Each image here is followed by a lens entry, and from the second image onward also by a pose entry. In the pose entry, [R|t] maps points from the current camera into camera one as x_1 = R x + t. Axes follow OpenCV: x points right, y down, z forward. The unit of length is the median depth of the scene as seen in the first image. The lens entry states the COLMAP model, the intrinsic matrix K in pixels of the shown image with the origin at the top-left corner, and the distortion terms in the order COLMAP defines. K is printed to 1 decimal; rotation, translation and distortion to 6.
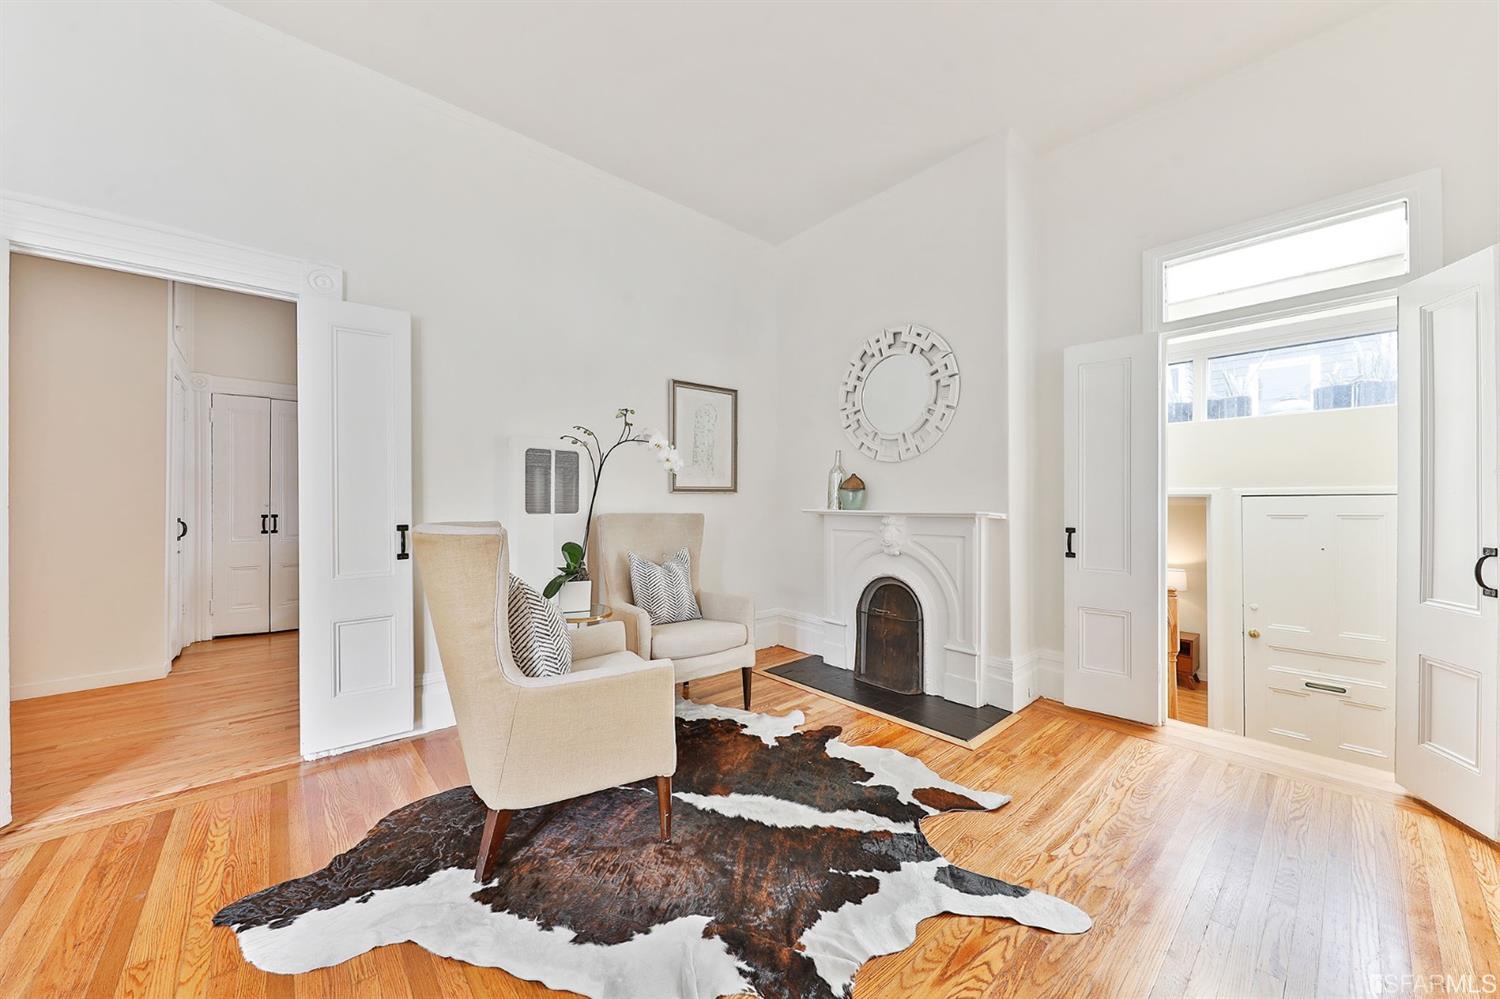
lens RADIAL K [[528.7, 0, 750.0], [0, 528.7, 499.5], [0, 0, 1]] dist [-0.006635, -0.000306]
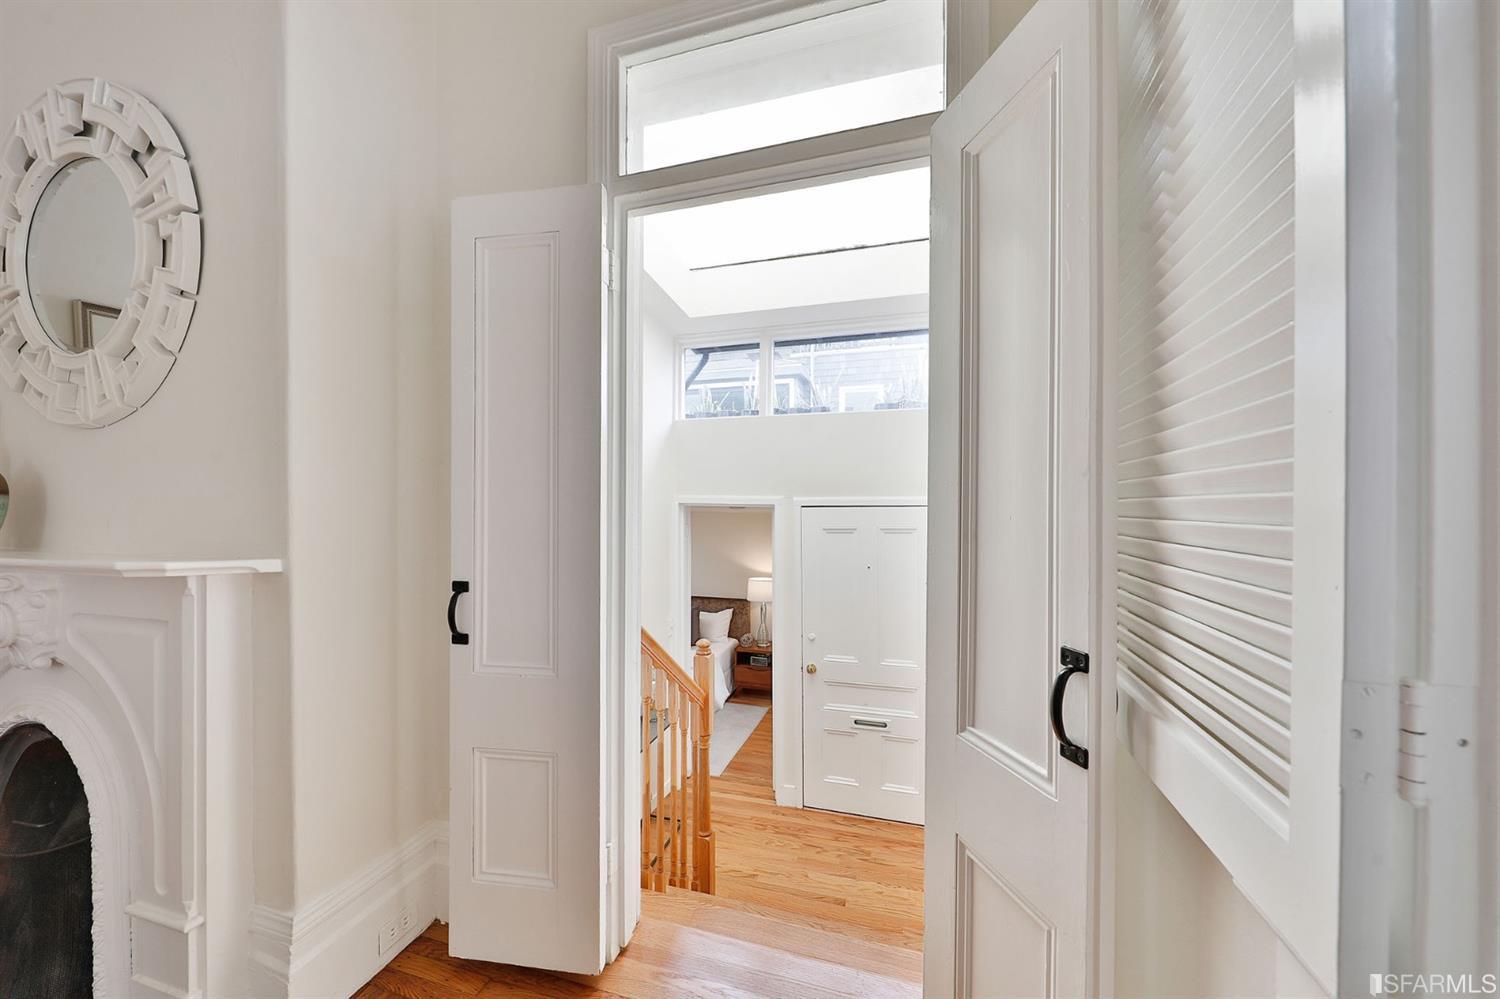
lens RADIAL K [[535.9, 0, 743.4], [0, 535.9, 505.3], [0, 0, 1]] dist [-0.000961, -0.000085]
pose [[0.845725, 0.000661, 0.533619, 0.513540], [-0.003983, 0.999979, 0.005074, -0.015914], [-0.533604, -0.006417, 0.845710, 0.416106]]
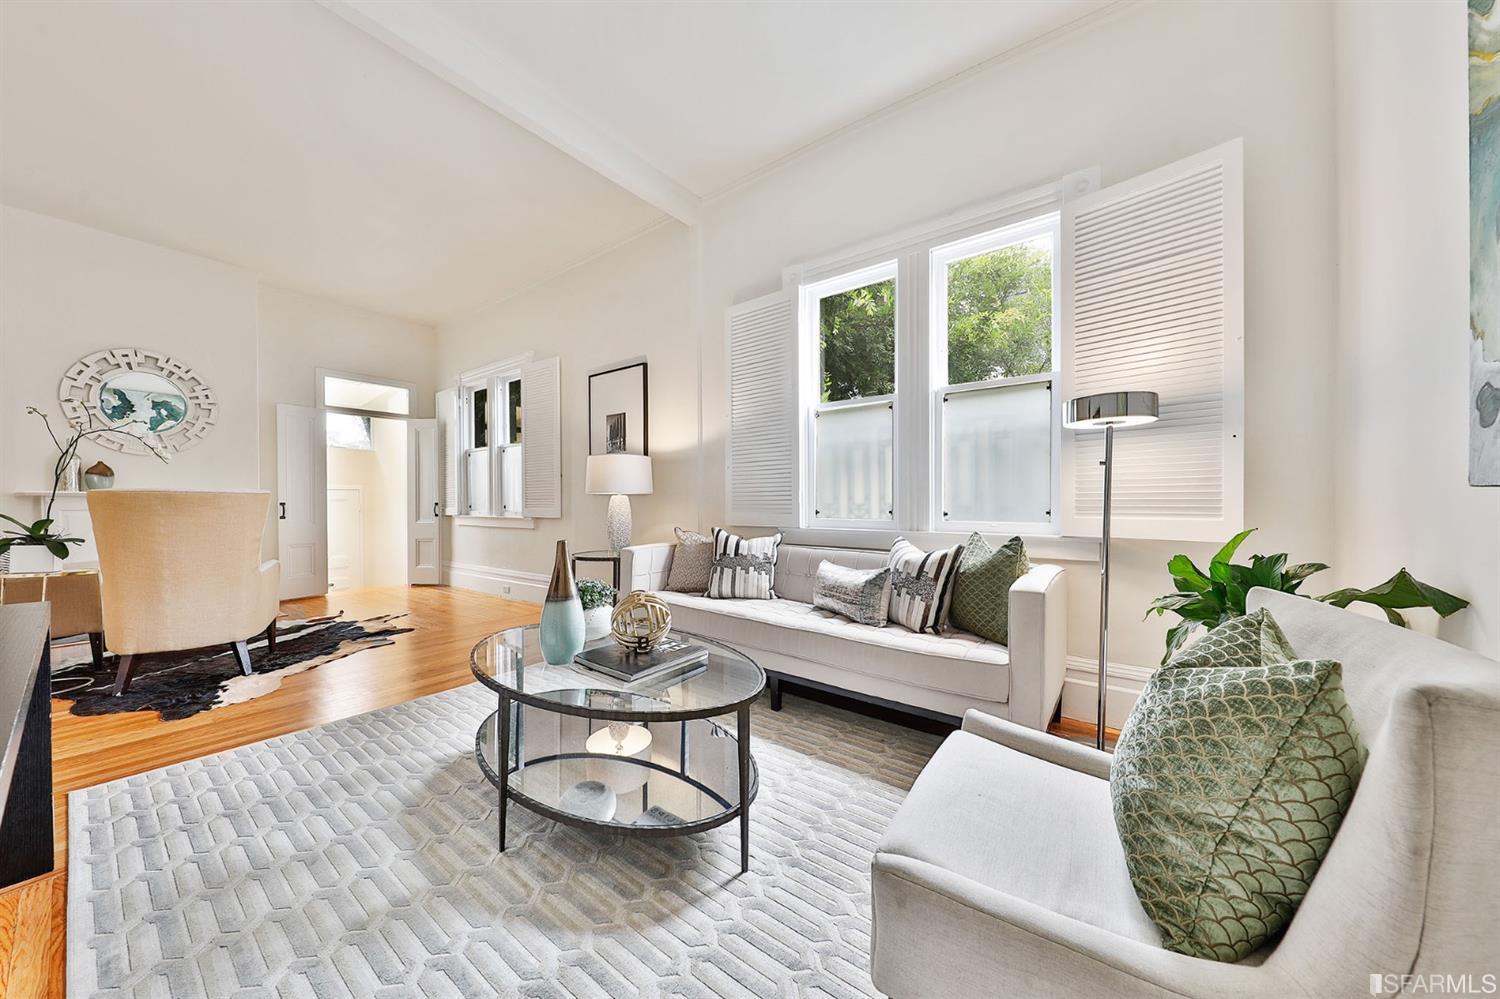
lens RADIAL K [[513.9, 0, 747.4], [0, 513.9, 506.0], [0, 0, 1]] dist [-0.001560, -0.003062]
pose [[-0.211654, -0.006577, 0.977322, -1.345760], [0.000505, 0.999976, 0.006839, 0.048553], [-0.977344, 0.001941, -0.211646, -0.188354]]
